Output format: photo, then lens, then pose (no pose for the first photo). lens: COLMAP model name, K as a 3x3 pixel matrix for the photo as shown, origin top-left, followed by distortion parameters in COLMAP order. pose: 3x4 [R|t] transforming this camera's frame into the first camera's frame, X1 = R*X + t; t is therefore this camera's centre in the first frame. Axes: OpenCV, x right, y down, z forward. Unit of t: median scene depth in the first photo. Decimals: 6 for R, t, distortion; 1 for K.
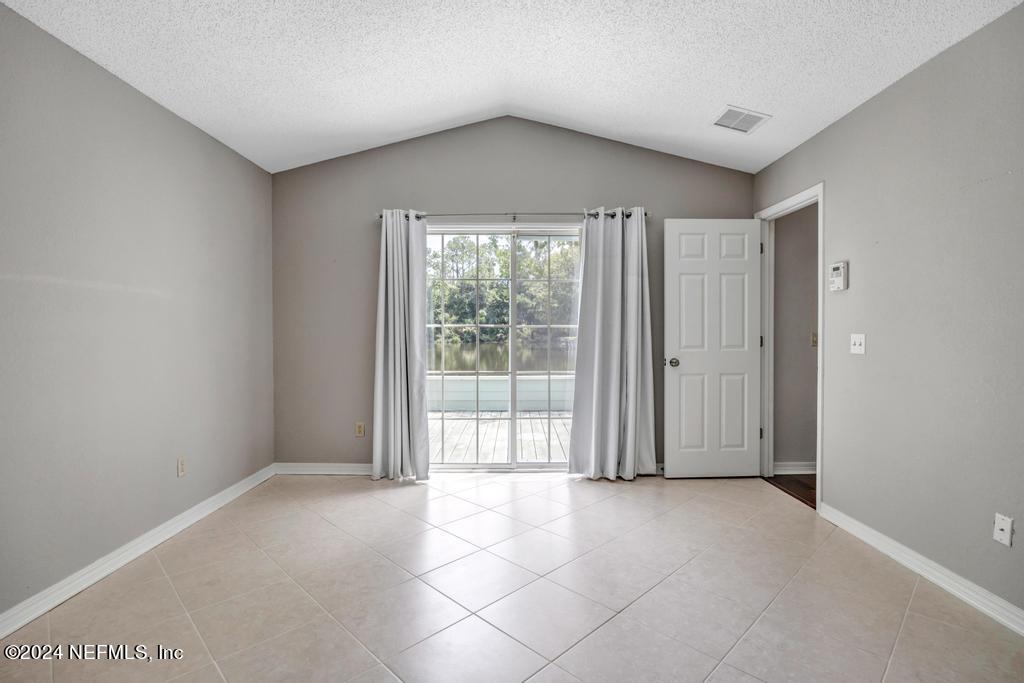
lens RADIAL K [[495.2, 0, 511.2], [0, 495.2, 336.8], [0, 0, 1]] dist [-0.013621, -0.000094]
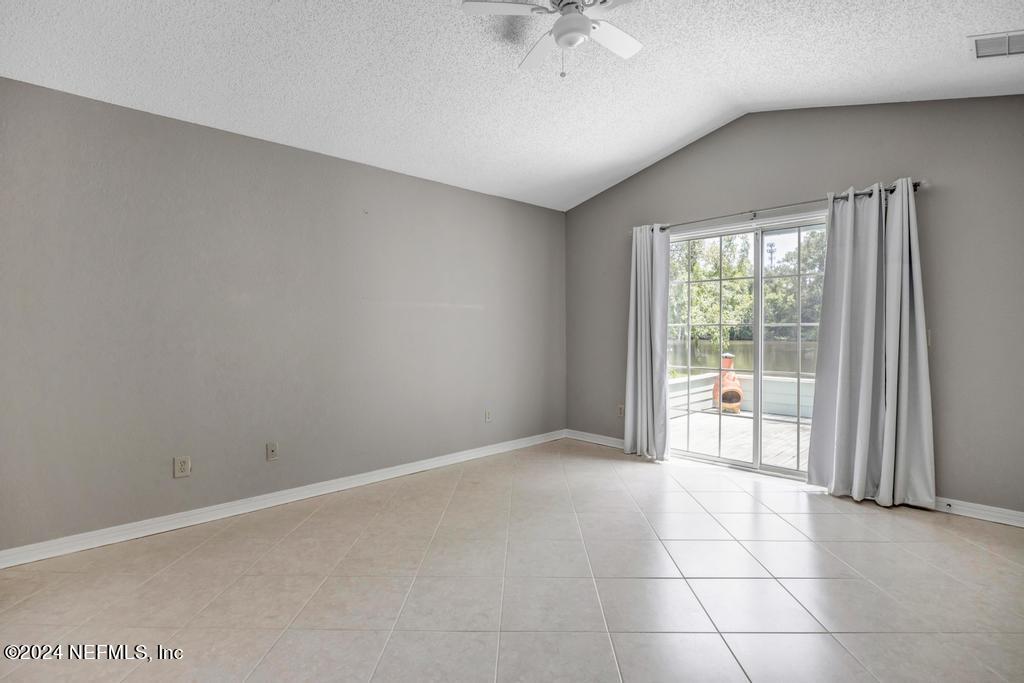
lens RADIAL K [[504.5, 0, 512.0], [0, 504.5, 341.5], [0, 0, 1]] dist [-0.013894, -0.000496]
pose [[0.688624, 0.015164, -0.724960, 0.413367], [-0.007360, 0.999876, 0.013923, 0.001870], [0.725081, -0.004252, 0.688650, -0.045128]]
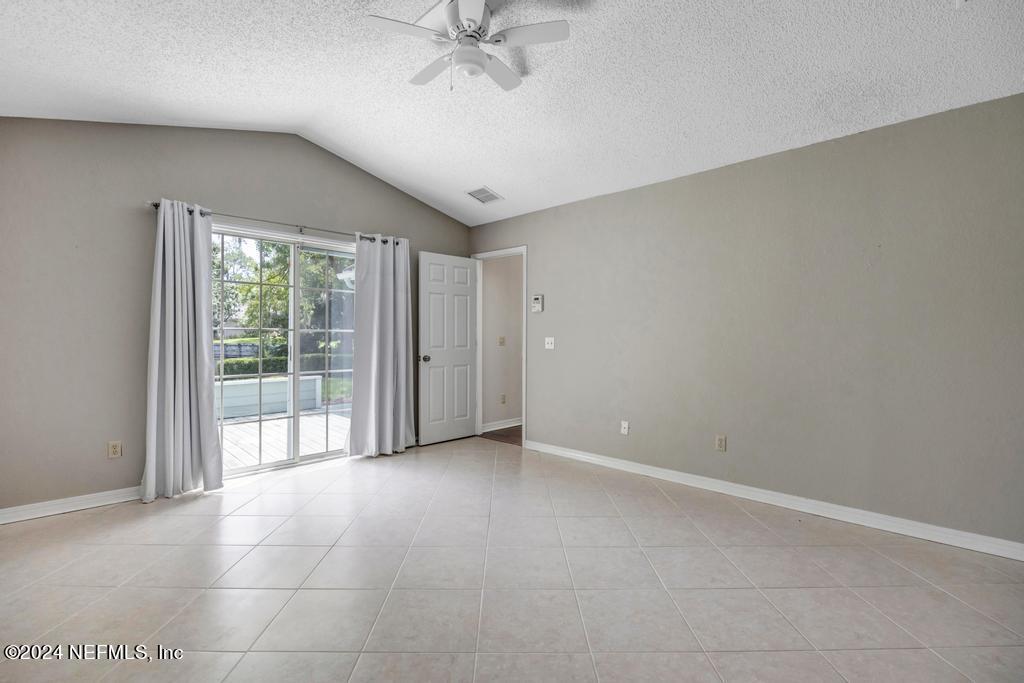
lens RADIAL K [[468.0, 0, 515.3], [0, 468.0, 338.0], [0, 0, 1]] dist [-0.014452, -0.000112]
pose [[0.692903, 0.000658, 0.721031, -0.413080], [0.003329, 0.999986, -0.004112, 0.001568], [-0.721024, 0.005250, 0.692891, -0.045270]]
